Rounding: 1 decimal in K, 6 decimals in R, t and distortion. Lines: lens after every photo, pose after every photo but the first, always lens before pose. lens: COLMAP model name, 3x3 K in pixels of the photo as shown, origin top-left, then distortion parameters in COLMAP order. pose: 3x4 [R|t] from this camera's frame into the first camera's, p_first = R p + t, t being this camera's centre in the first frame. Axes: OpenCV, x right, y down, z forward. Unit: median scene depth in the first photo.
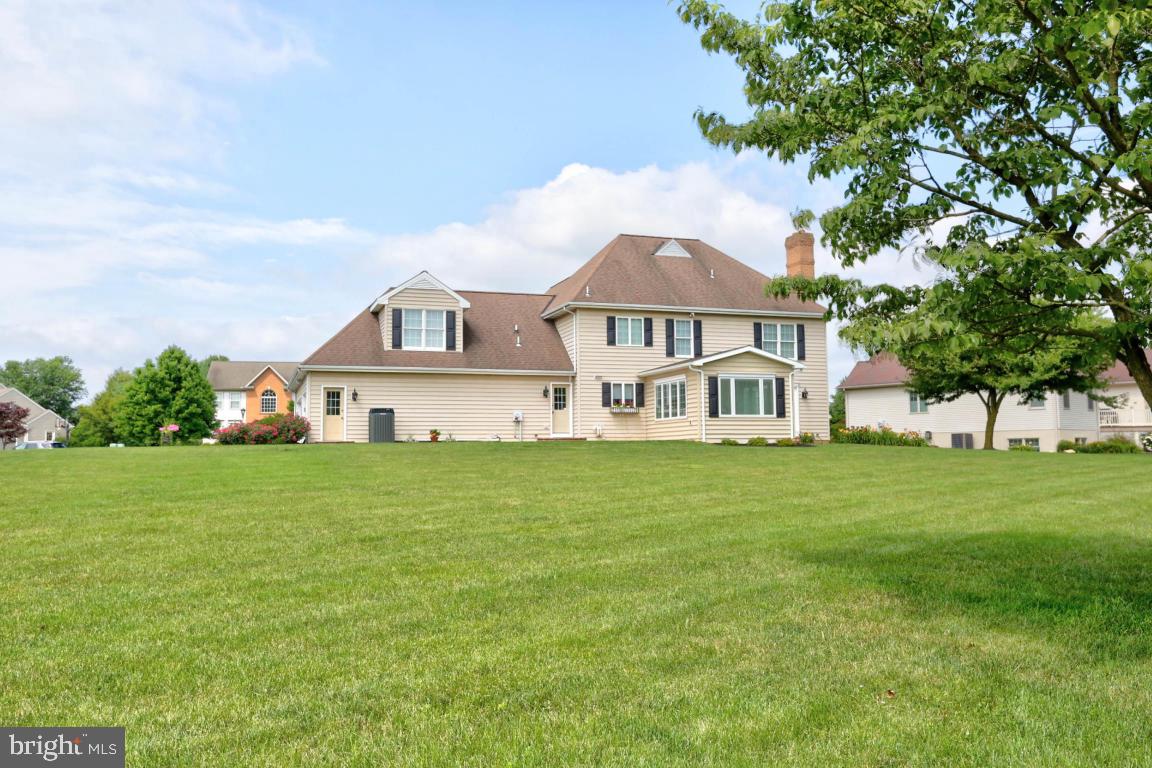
lens RADIAL K [[1030.9, 0, 576.0], [0, 1030.9, 384.0], [0, 0, 1]] dist [-0.001399, -0.000283]
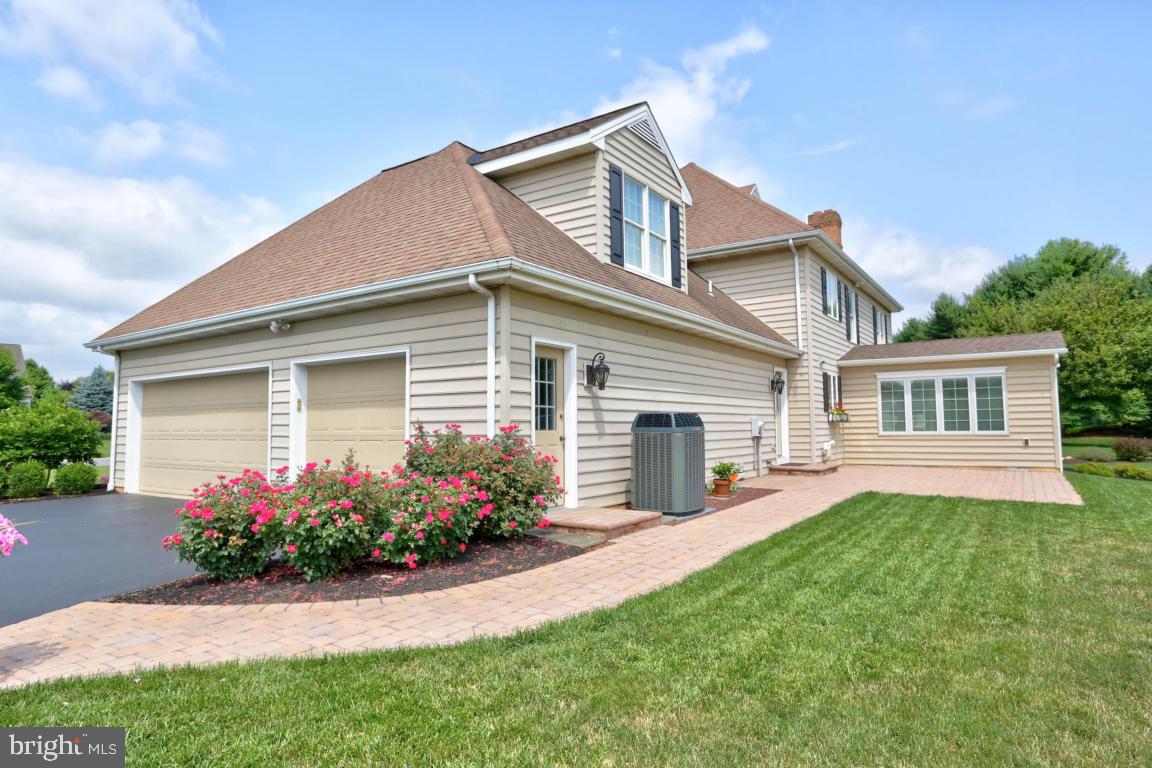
lens RADIAL K [[677.6, 0, 576.0], [0, 677.6, 384.0], [0, 0, 1]] dist [-0.033694, 0.000423]
pose [[0.793853, 0.041385, 0.606700, -0.338757], [-0.044648, 0.998955, -0.009721, 0.016164], [-0.606468, -0.019370, 0.794872, 0.776114]]
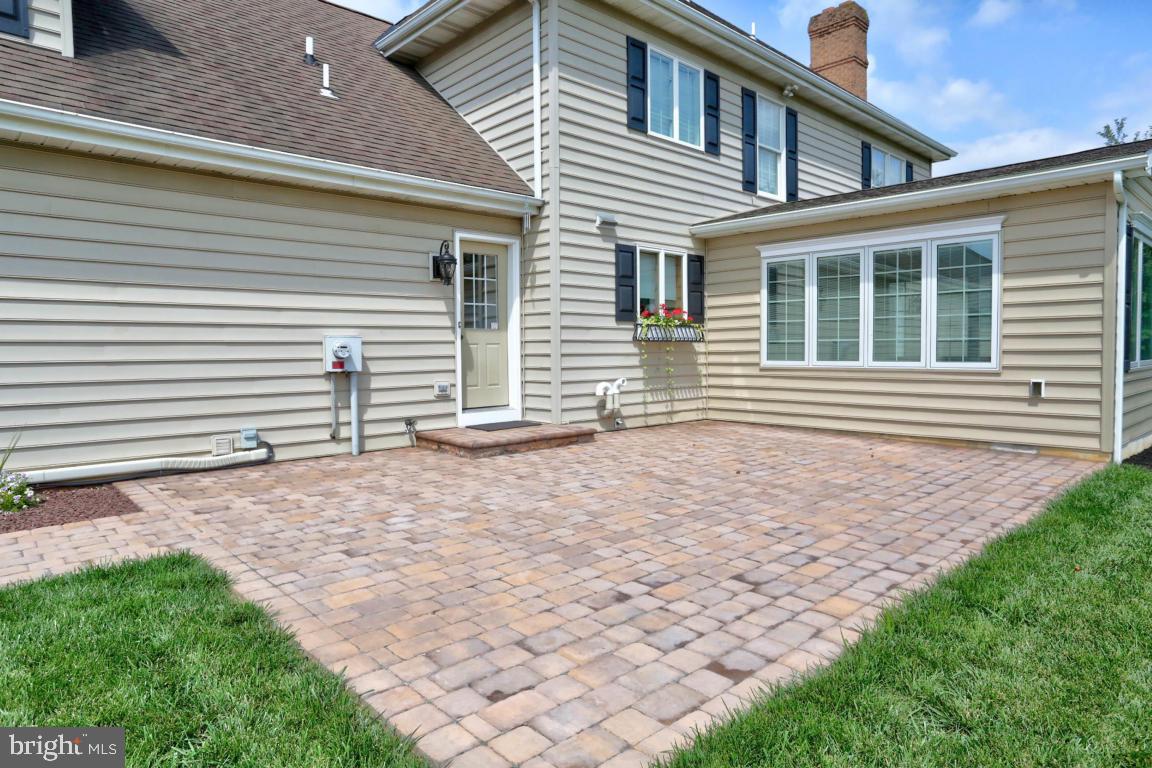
lens RADIAL K [[695.2, 0, 576.0], [0, 695.2, 384.0], [0, 0, 1]] dist [-0.074342, 0.059523]
pose [[0.912597, -0.018175, 0.408457, -0.073205], [-0.031524, 0.992910, 0.114616, 0.017130], [-0.407644, -0.117474, 0.905553, 0.816281]]
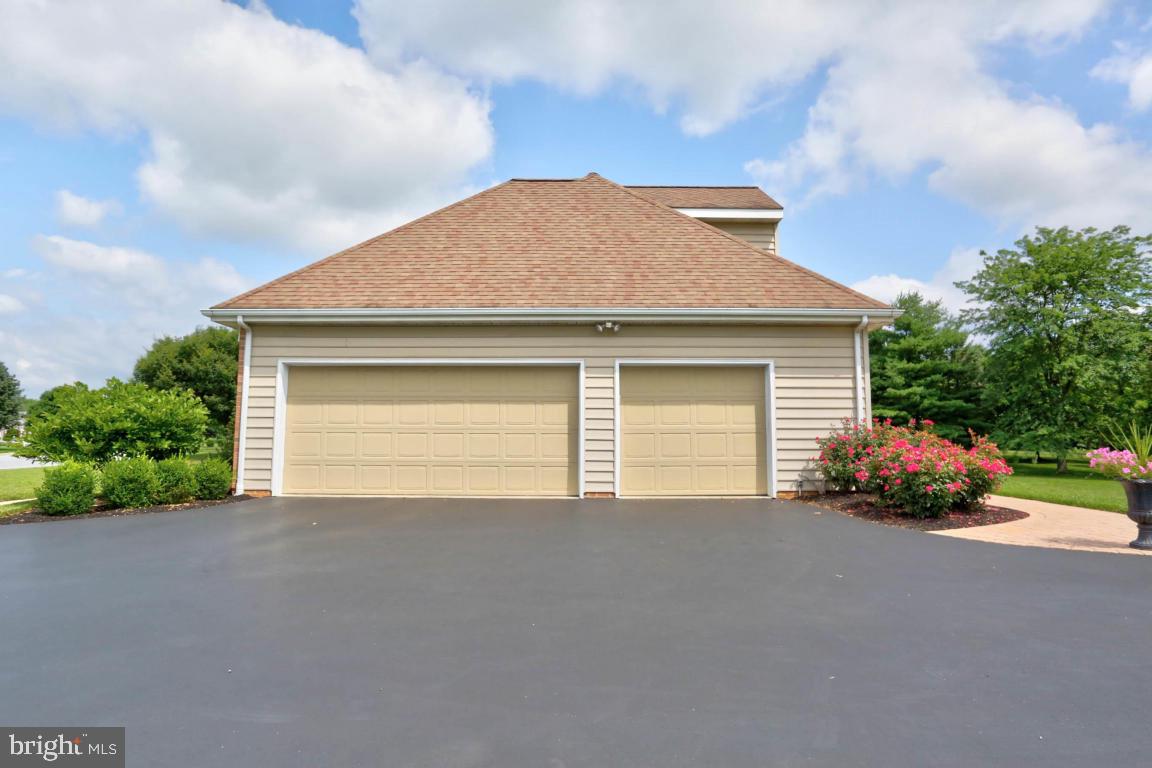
lens RADIAL K [[677.6, 0, 576.0], [0, 677.6, 384.0], [0, 0, 1]] dist [-0.033694, 0.000423]
pose [[0.310406, 0.141159, 0.940065, -0.524256], [-0.077531, 0.989378, -0.122964, 0.052655], [-0.947437, -0.034716, 0.318053, 0.958348]]
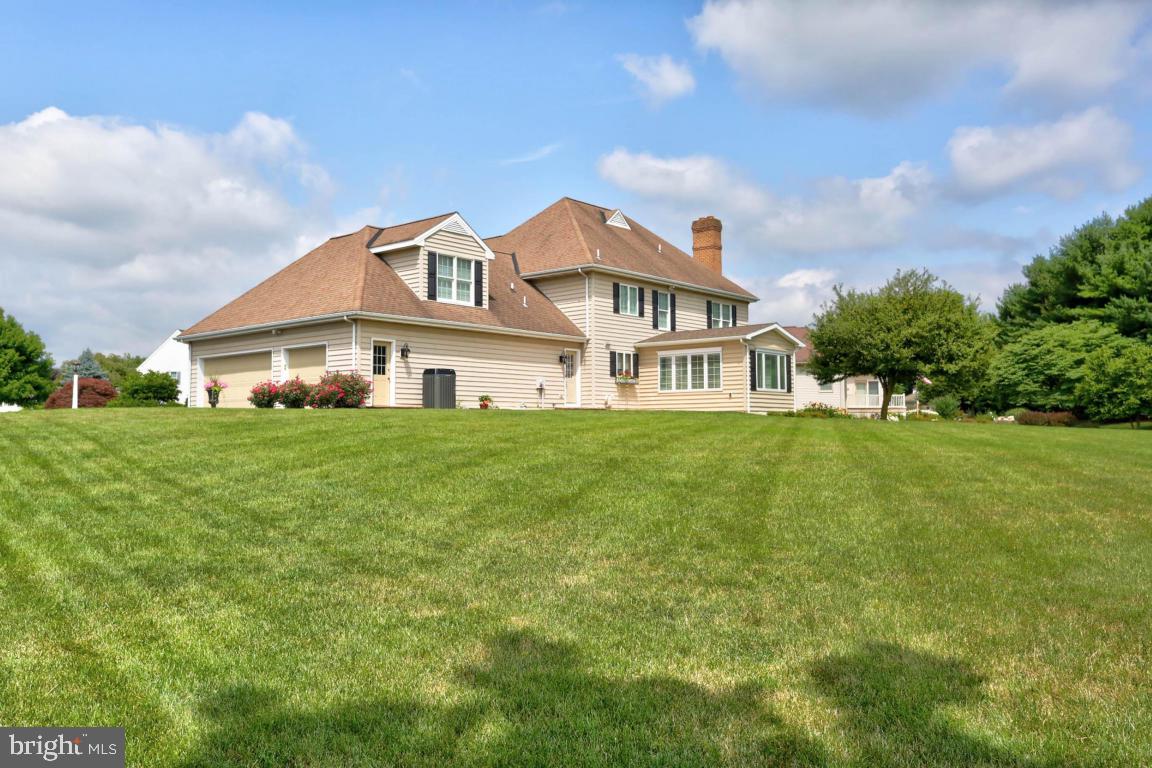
lens RADIAL K [[980.2, 0, 576.0], [0, 980.2, 384.0], [0, 0, 1]] dist [0.002512, -0.002318]
pose [[0.855929, 0.031949, 0.516105, -0.475816], [-0.042051, 0.999084, 0.007893, 0.023376], [-0.515380, -0.028458, 0.856489, 0.236318]]
